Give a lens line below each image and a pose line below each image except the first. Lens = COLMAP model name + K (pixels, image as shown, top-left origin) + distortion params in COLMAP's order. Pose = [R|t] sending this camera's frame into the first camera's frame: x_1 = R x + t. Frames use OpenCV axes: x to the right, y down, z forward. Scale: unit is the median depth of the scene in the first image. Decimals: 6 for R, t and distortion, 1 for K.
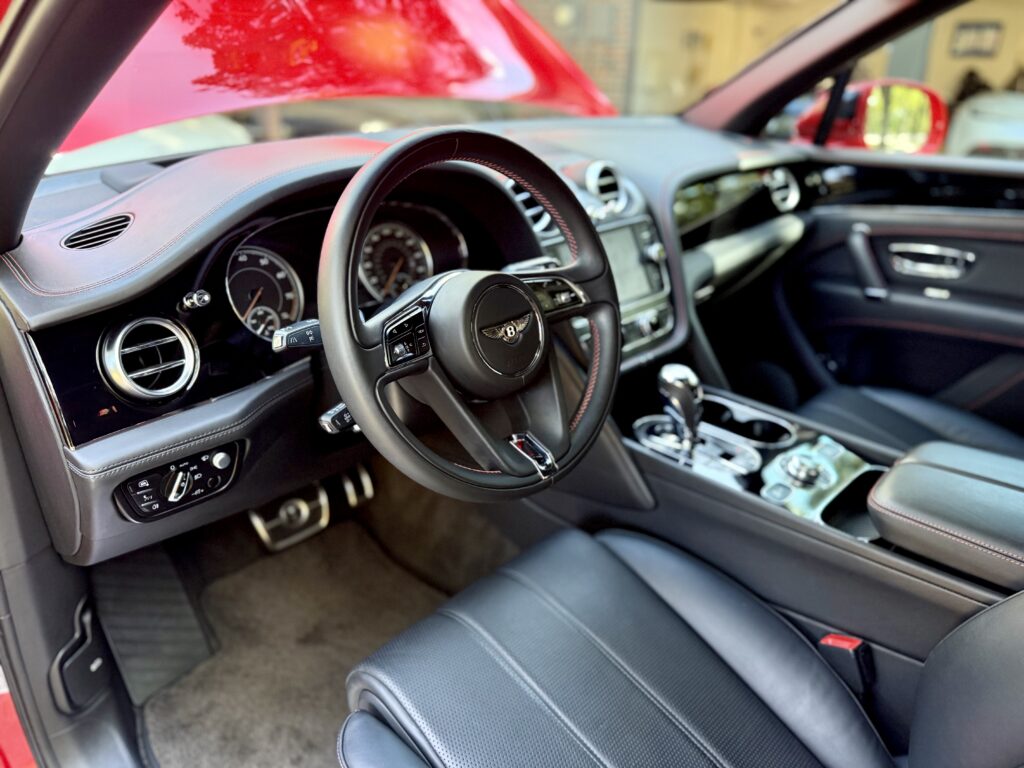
lens RADIAL K [[730.0, 0, 512.7], [0, 730.0, 383.7], [0, 0, 1]] dist [0.059458, -0.102828]
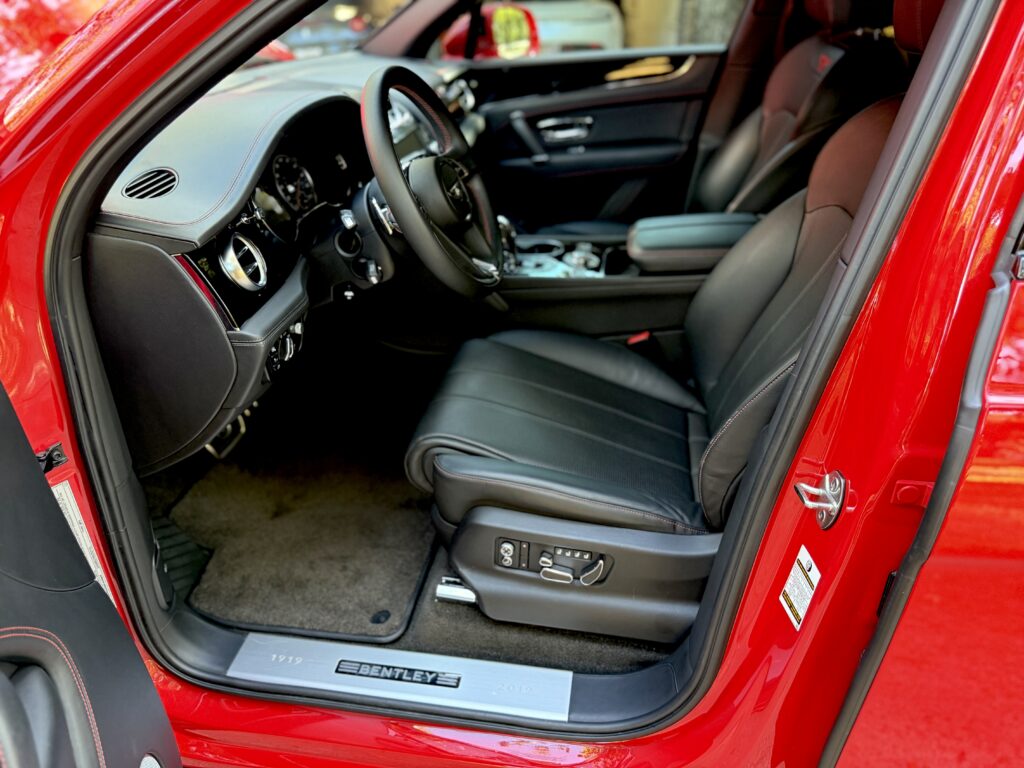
lens RADIAL K [[730.0, 0, 512.7], [0, 730.0, 383.7], [0, 0, 1]] dist [0.059458, -0.102828]
pose [[0.814768, -0.331171, 0.475898, -0.574694], [0.292222, 0.943497, 0.156265, 0.079264], [-0.500759, 0.011748, 0.865507, -0.314555]]
